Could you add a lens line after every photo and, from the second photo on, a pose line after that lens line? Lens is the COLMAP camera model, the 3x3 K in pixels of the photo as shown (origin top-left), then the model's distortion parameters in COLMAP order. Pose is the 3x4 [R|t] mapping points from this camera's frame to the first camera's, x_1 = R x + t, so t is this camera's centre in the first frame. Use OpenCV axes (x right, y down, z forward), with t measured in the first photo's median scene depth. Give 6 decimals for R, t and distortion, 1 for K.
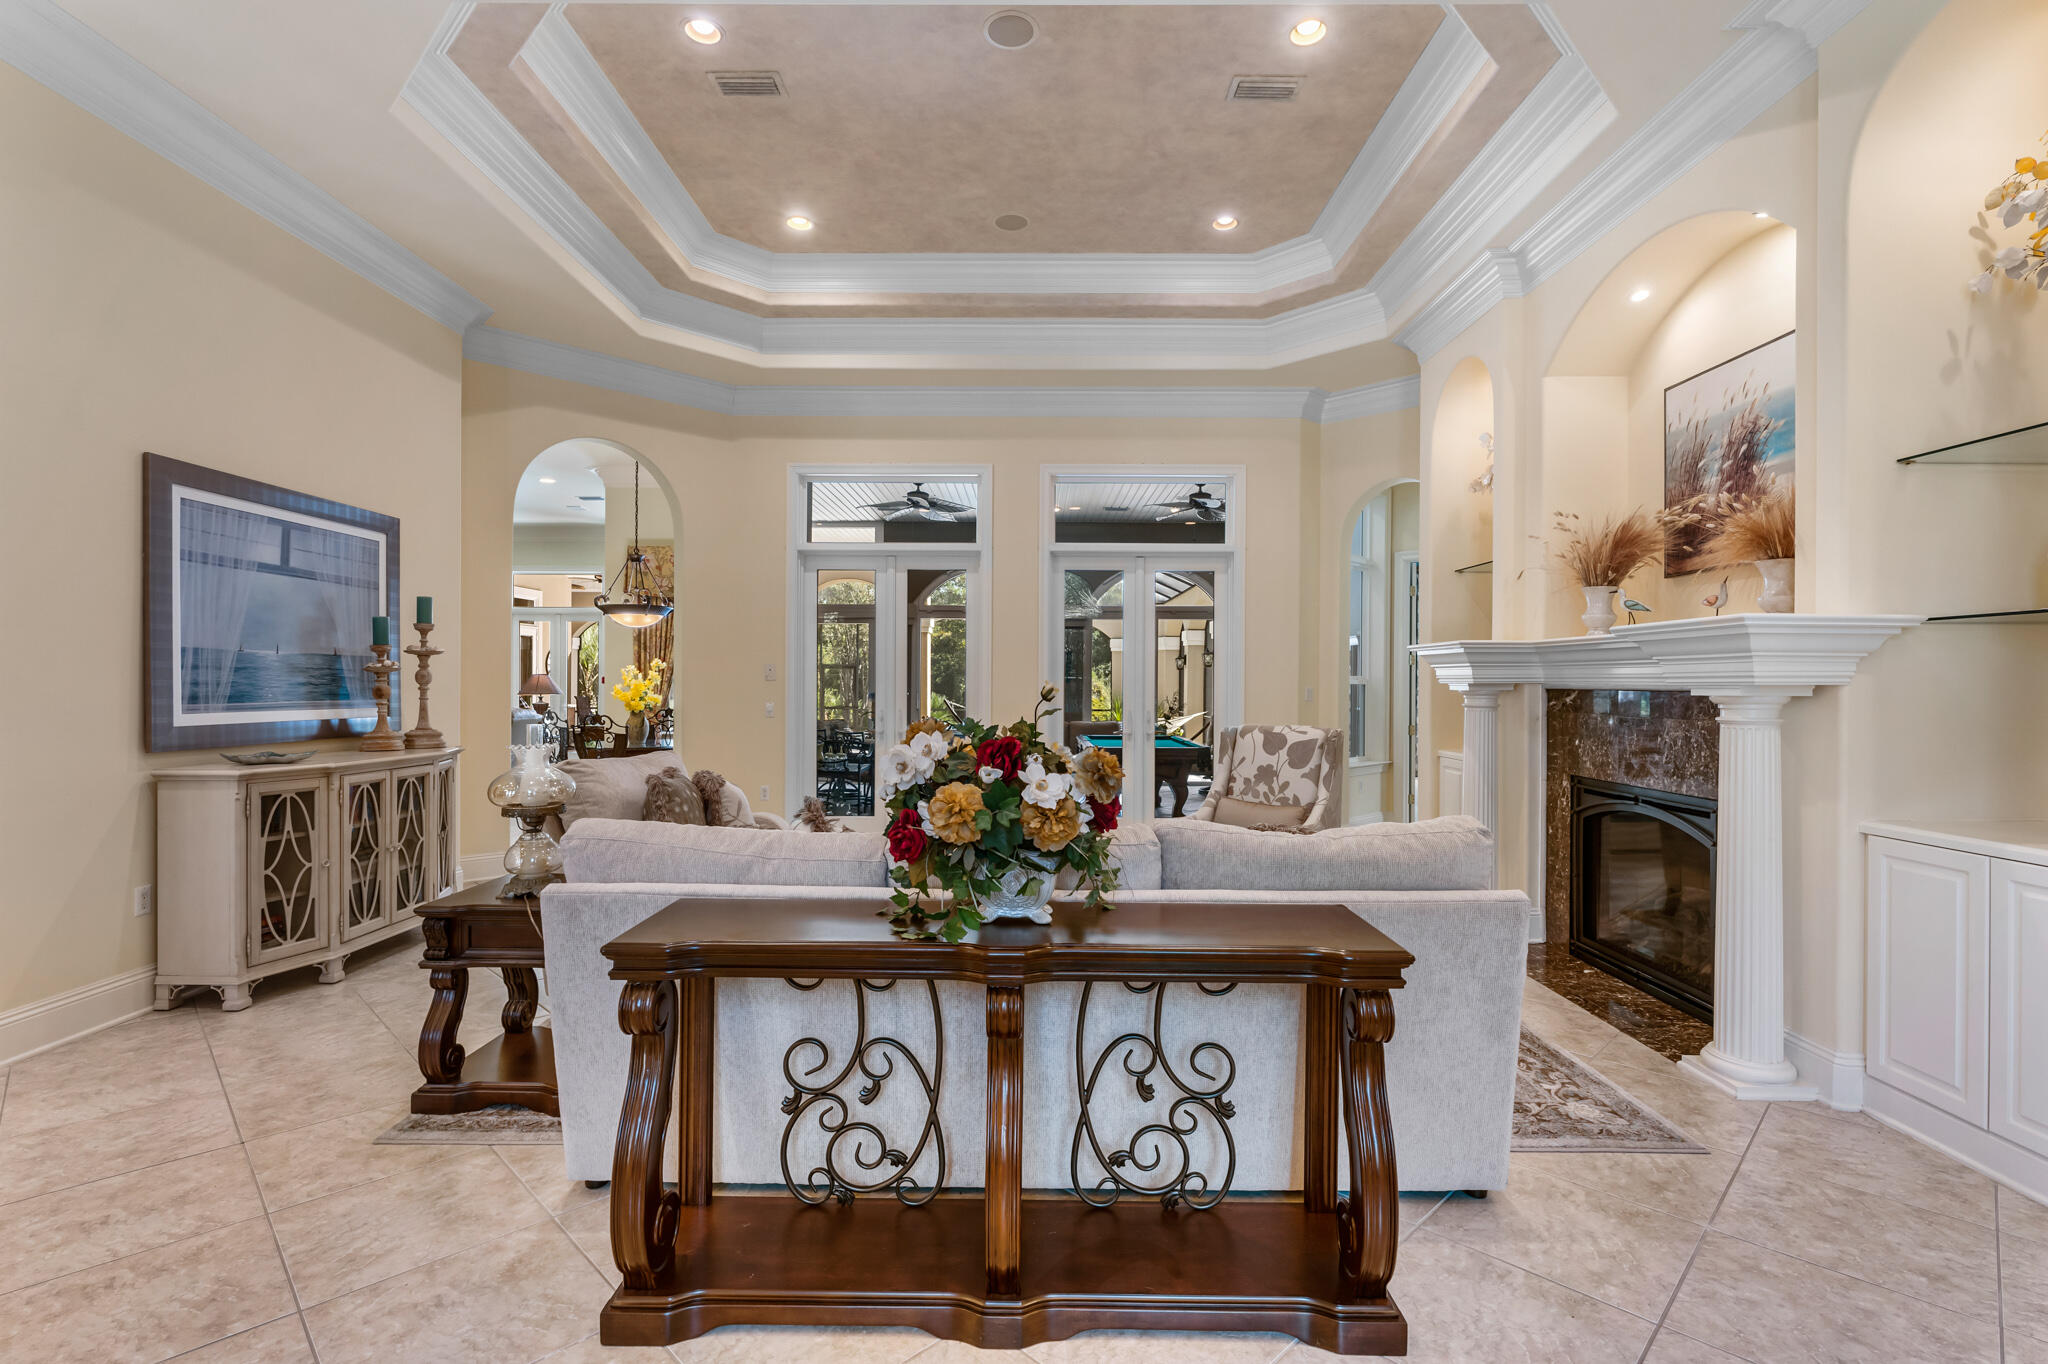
lens RADIAL K [[934.0, 0, 1024.1], [0, 934.0, 684.8], [0, 0, 1]] dist [-0.000103, -0.000111]
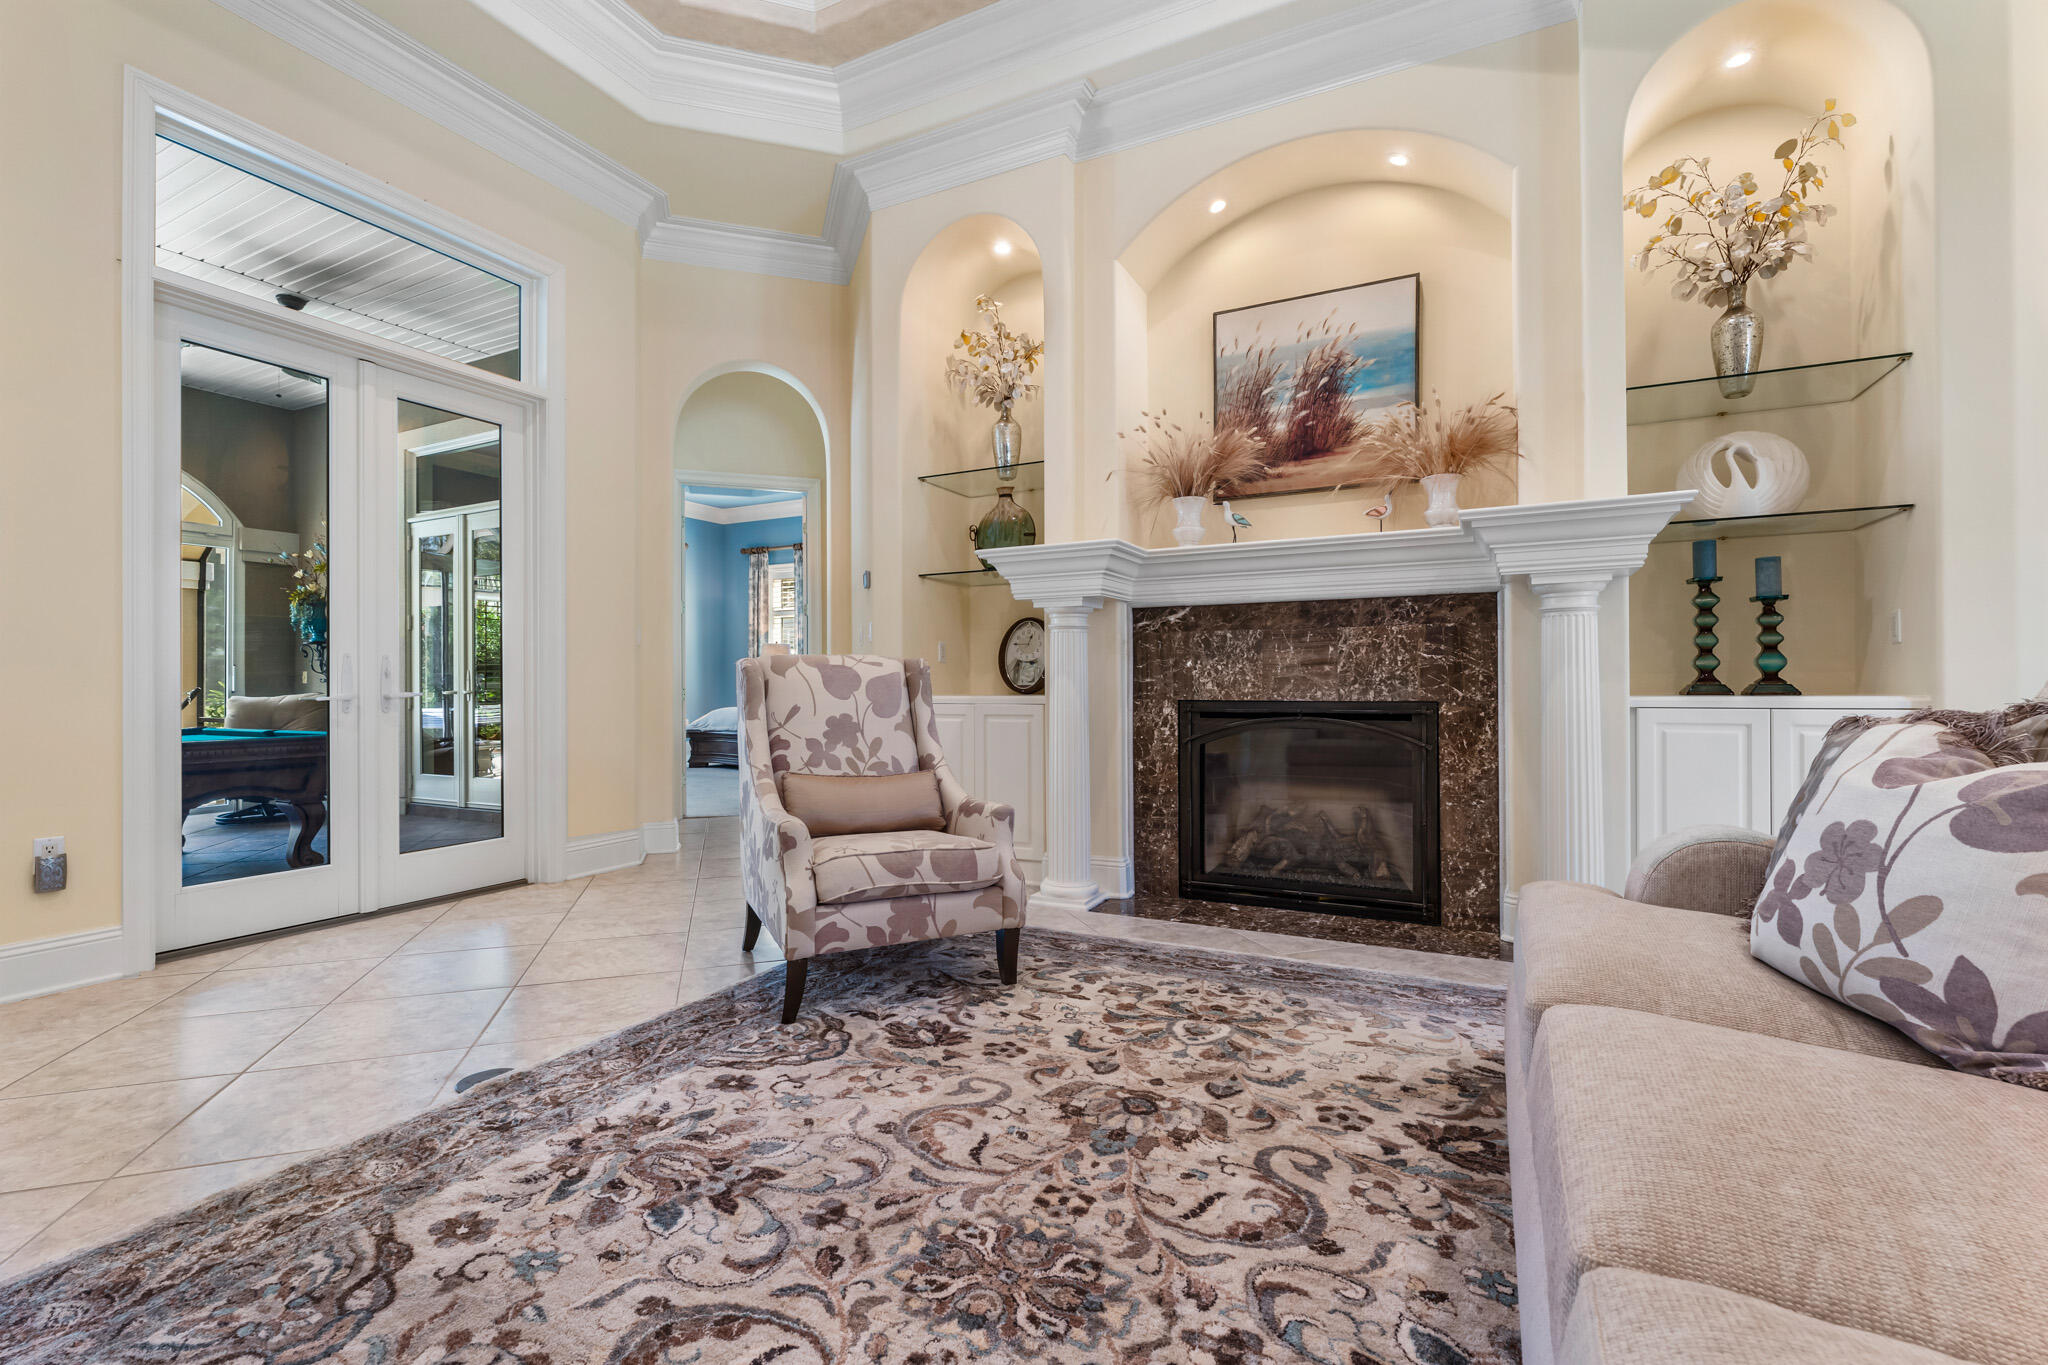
lens RADIAL K [[886.2, 0, 1014.5], [0, 886.2, 683.1], [0, 0, 1]] dist [-0.001890, 0.000052]
pose [[0.453351, -0.005529, 0.891315, -0.266061], [0.007947, 0.999966, 0.002160, 0.079032], [-0.891297, 0.006104, 0.453379, 0.773796]]
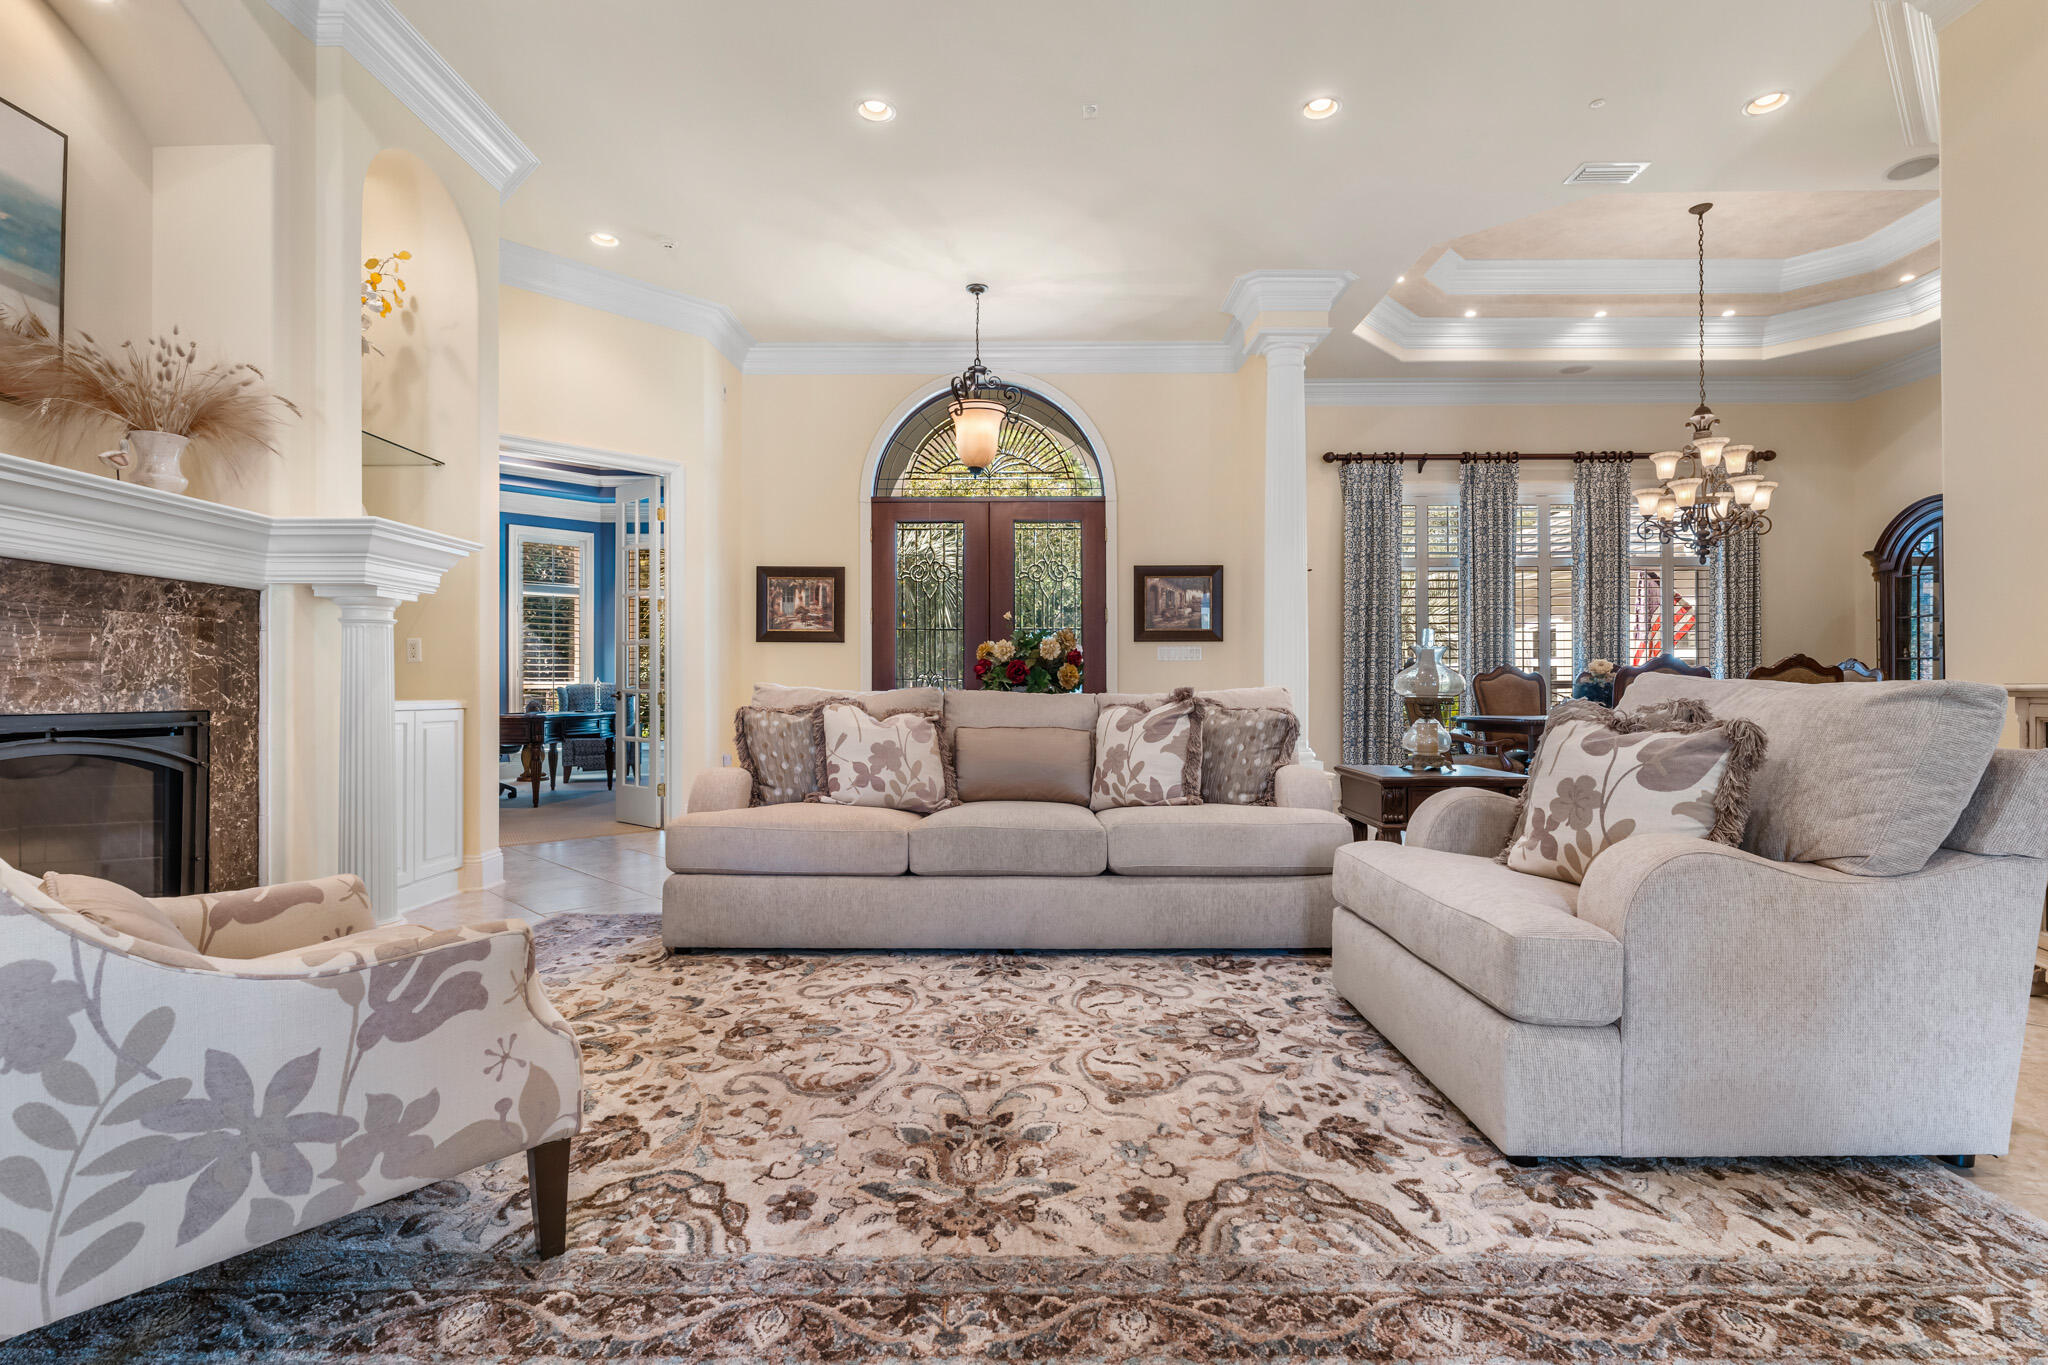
lens RADIAL K [[993.8, 0, 1016.0], [0, 993.8, 685.6], [0, 0, 1]] dist [0.000617, -0.000001]
pose [[-0.999919, -0.004558, 0.011917, -0.009902], [-0.004622, 0.999975, -0.005395, 0.082694], [-0.011892, -0.005450, -0.999914, 1.527852]]
